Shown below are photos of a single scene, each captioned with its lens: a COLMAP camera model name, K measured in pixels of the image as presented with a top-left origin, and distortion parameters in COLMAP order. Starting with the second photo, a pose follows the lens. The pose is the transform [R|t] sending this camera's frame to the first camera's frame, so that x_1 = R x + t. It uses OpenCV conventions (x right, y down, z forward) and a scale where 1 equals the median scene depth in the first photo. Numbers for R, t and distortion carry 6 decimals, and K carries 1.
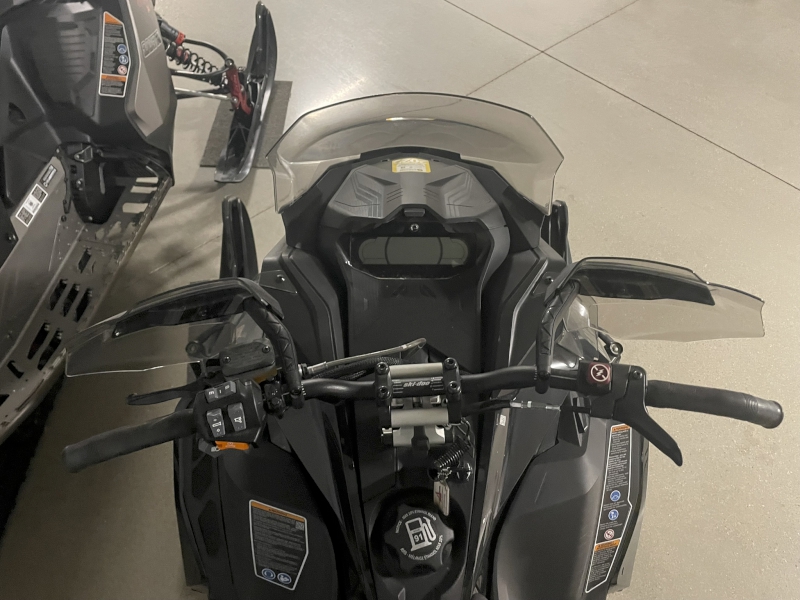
lens RADIAL K [[605.9, 0, 400.0], [0, 605.9, 300.0], [0, 0, 1]] dist [0.099810, -0.121093]
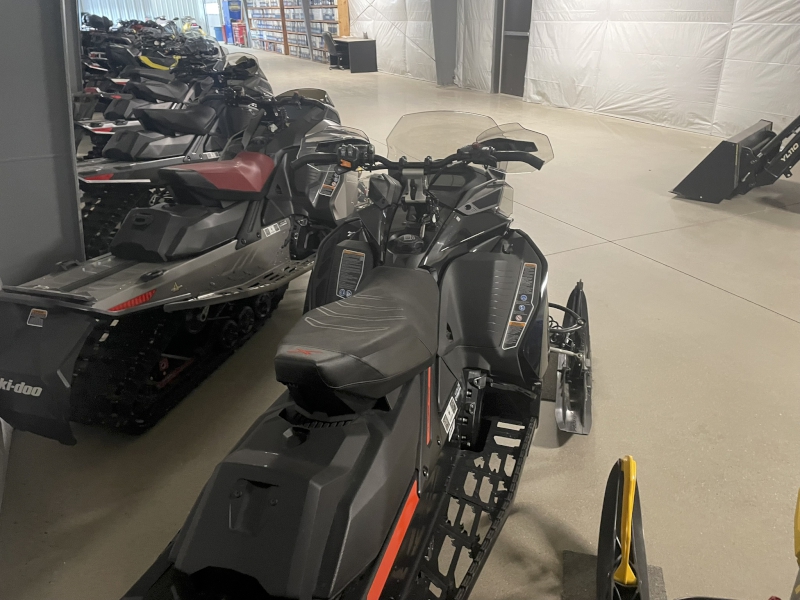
lens RADIAL K [[605.9, 0, 400.0], [0, 605.9, 300.0], [0, 0, 1]] dist [0.099810, -0.121093]
pose [[0.956918, 0.100482, -0.272419, 0.291140], [-0.213276, 0.879893, -0.424619, 0.705571], [0.197033, 0.464426, 0.863415, -0.405761]]
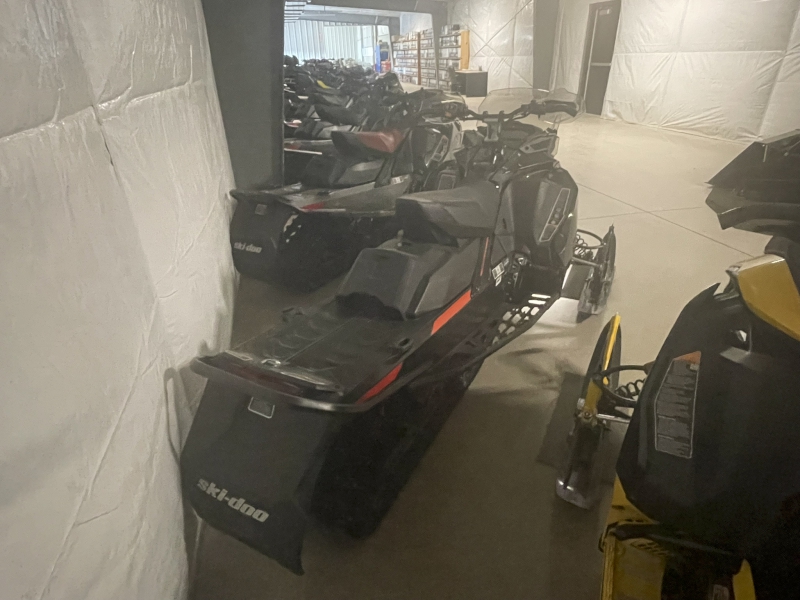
lens RADIAL K [[468.4, 0, 398.7], [0, 468.4, 304.4], [0, 0, 1]] dist [0.001539, 0.000489]
pose [[0.875692, 0.202181, -0.438505, 0.436132], [-0.364251, 0.872748, -0.325011, 0.986198], [0.316993, 0.444336, 0.837903, -0.506720]]
